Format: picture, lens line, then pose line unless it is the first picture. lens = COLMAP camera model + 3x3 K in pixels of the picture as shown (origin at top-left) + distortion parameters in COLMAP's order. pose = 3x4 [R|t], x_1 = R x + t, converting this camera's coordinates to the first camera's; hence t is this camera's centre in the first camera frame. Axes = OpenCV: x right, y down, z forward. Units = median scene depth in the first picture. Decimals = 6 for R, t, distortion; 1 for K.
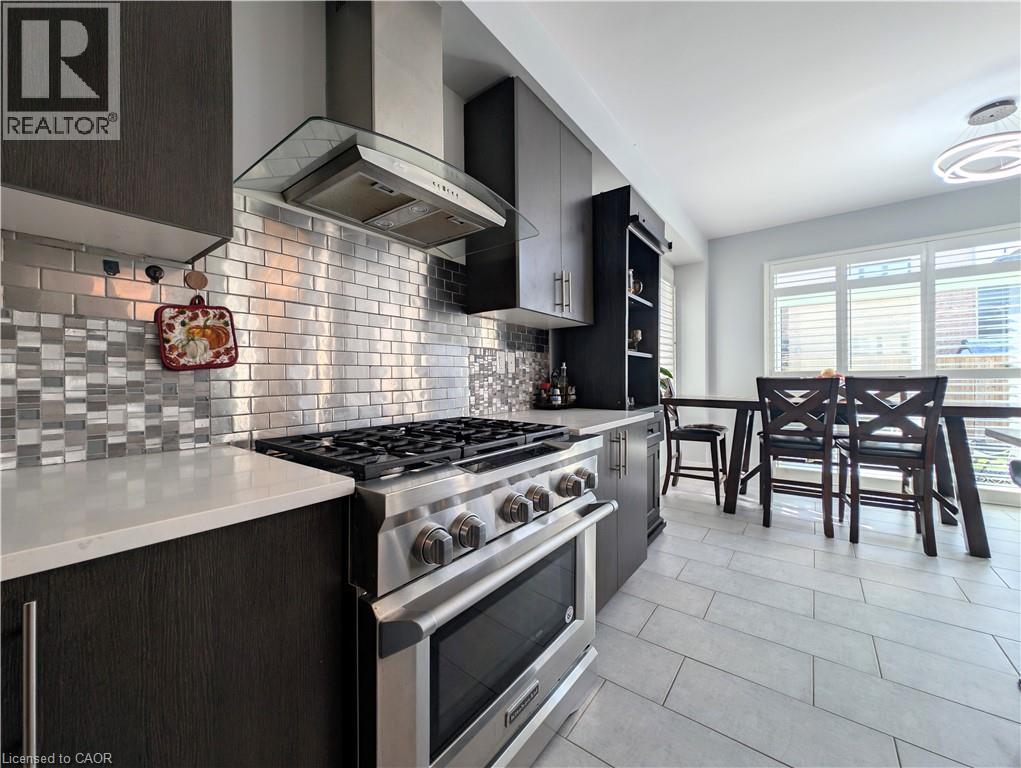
lens RADIAL K [[390.3, 0, 510.7], [0, 390.3, 381.4], [0, 0, 1]] dist [0.007806, -0.000303]
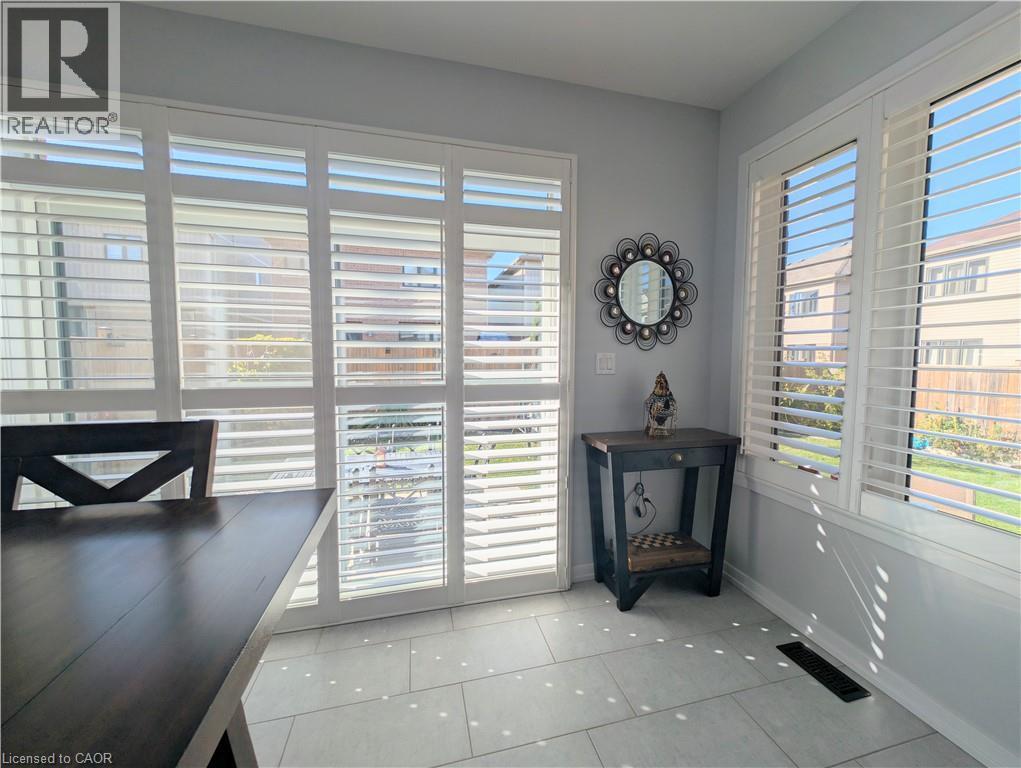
lens RADIAL K [[390.3, 0, 505.7], [0, 390.3, 383.2], [0, 0, 1]] dist [0.007806, -0.000303]
pose [[0.612419, -0.039628, 0.789539, 1.444048], [-0.002604, 0.998636, 0.052143, -0.111781], [-0.790529, -0.033990, 0.611481, 0.897194]]
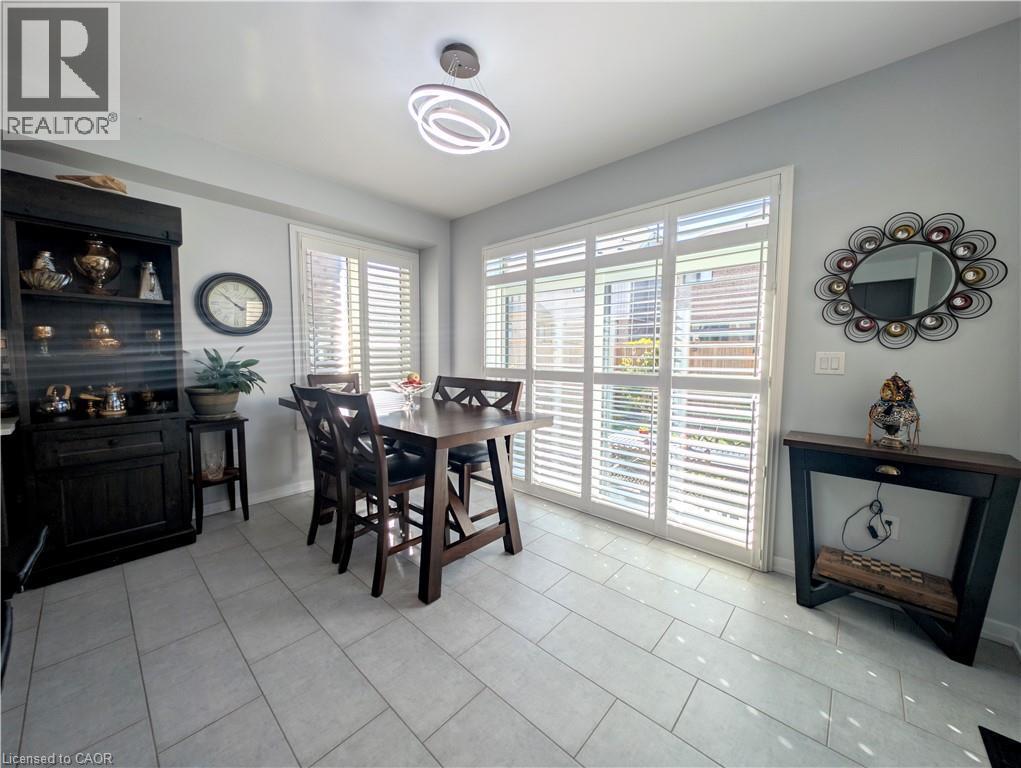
lens RADIAL K [[390.3, 0, 507.2], [0, 390.3, 380.7], [0, 0, 1]] dist [0.007806, -0.000303]
pose [[0.996657, 0.020996, -0.078955, 1.704366], [-0.015870, 0.997759, 0.064999, -0.118002], [0.080142, -0.063529, 0.994757, 0.203240]]
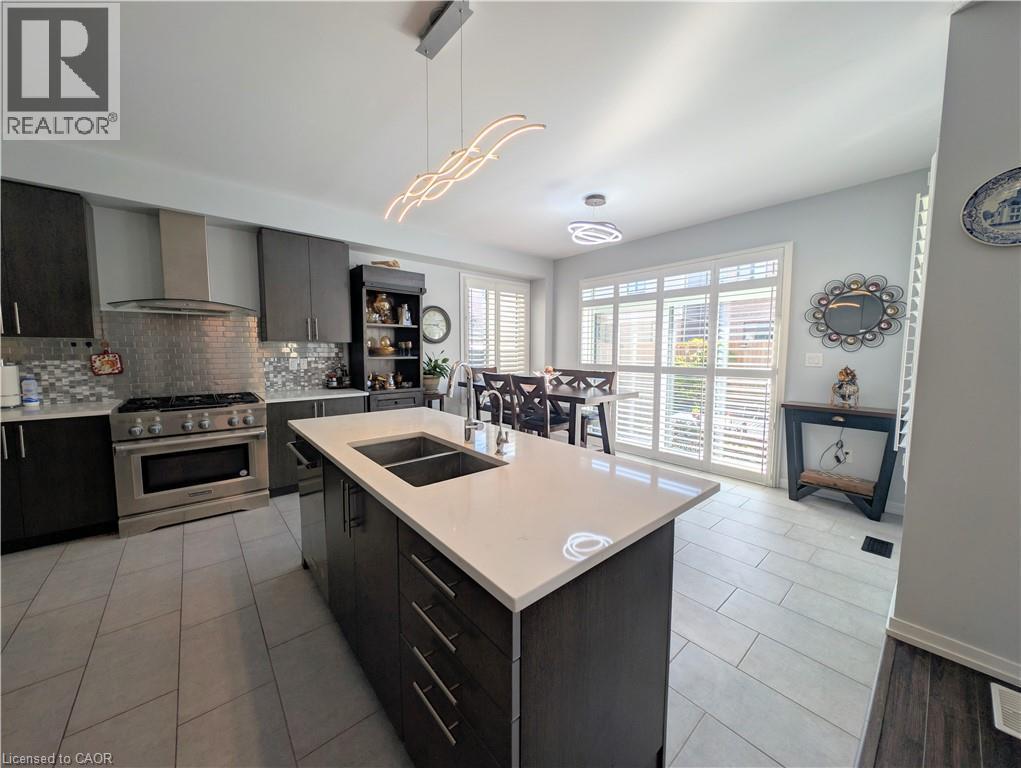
lens RADIAL K [[369.8, 0, 509.9], [0, 369.8, 379.9], [0, 0, 1]] dist [0.001471, -0.001077]
pose [[0.979559, 0.027270, -0.199301, 1.472158], [-0.012779, 0.997203, 0.073640, -0.126367], [0.200751, -0.069588, 0.977168, -0.604674]]
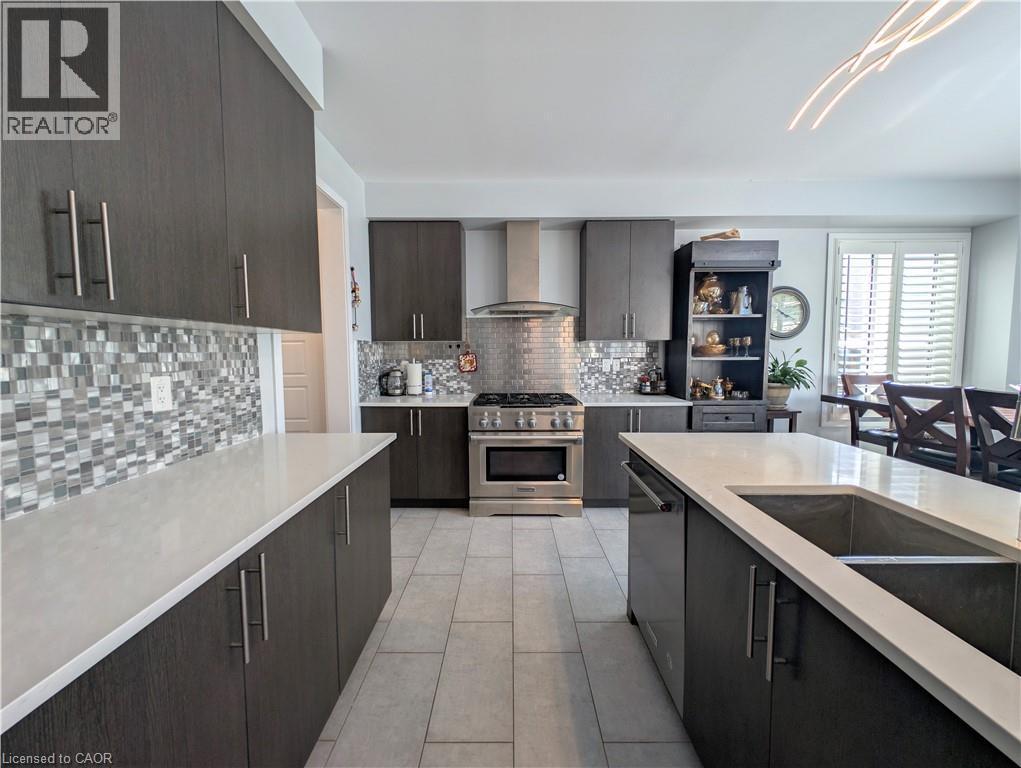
lens RADIAL K [[390.3, 0, 513.4], [0, 390.3, 380.8], [0, 0, 1]] dist [0.007806, -0.000303]
pose [[0.616662, 0.058939, -0.785019, 1.176658], [-0.006414, 0.997536, 0.069856, -0.105613], [0.787202, -0.038043, 0.615521, -0.445155]]
